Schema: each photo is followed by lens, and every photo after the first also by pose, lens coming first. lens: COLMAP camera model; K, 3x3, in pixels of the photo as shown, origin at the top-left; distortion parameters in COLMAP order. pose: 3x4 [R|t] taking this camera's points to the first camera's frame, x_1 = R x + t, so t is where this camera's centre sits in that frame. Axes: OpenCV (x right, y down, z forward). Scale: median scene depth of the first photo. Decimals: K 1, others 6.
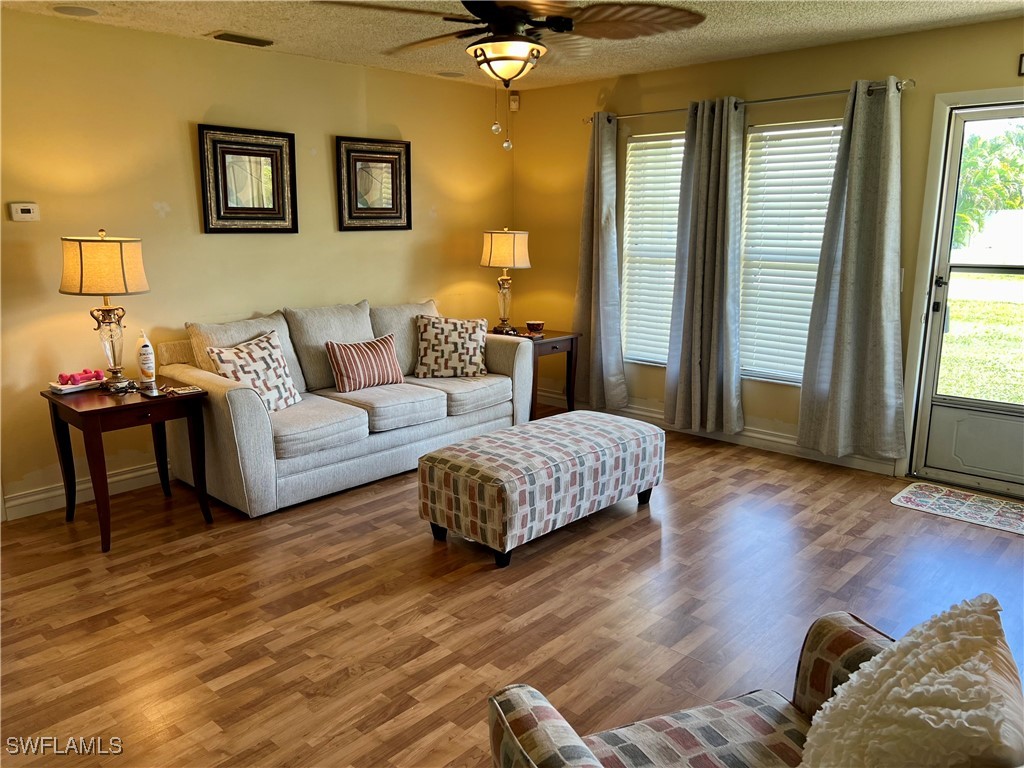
lens RADIAL K [[771.8, 0, 511.1], [0, 771.8, 385.0], [0, 0, 1]] dist [0.003097, -0.001485]
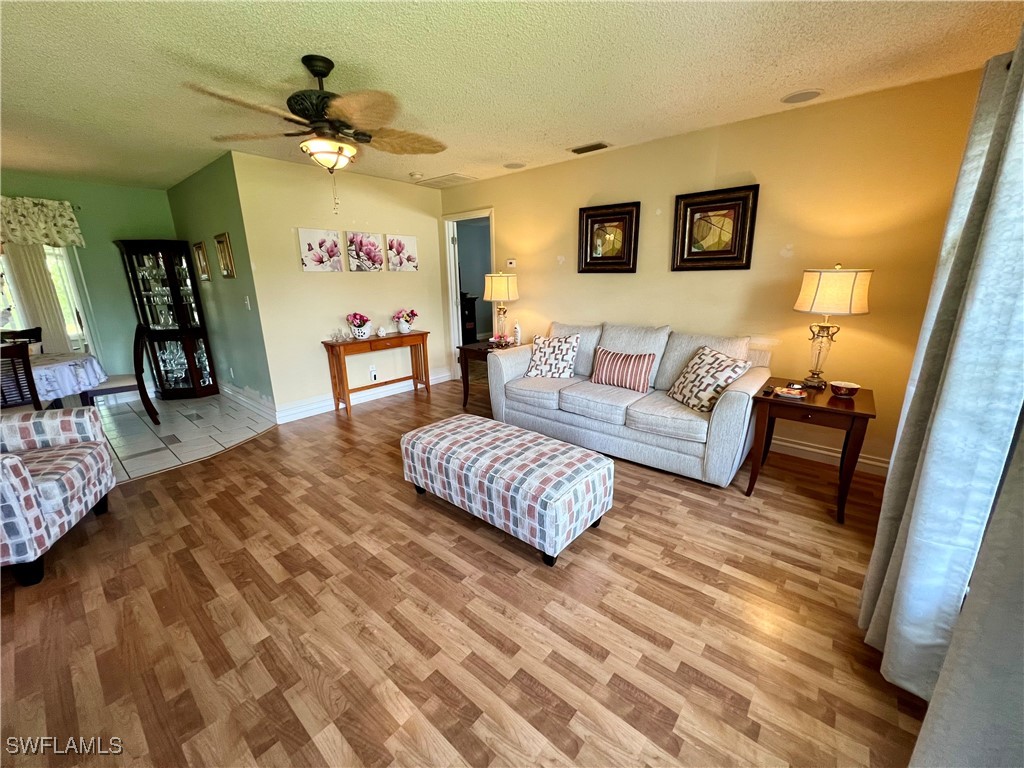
lens RADIAL K [[410.6, 0, 516.1], [0, 410.6, 382.4], [0, 0, 1]] dist [0.000888, 0.000334]
pose [[0.047065, 0.256301, -0.965450, 0.482429], [-0.191936, 0.950832, 0.243063, -0.137825], [0.980278, 0.173865, 0.093945, 0.705764]]
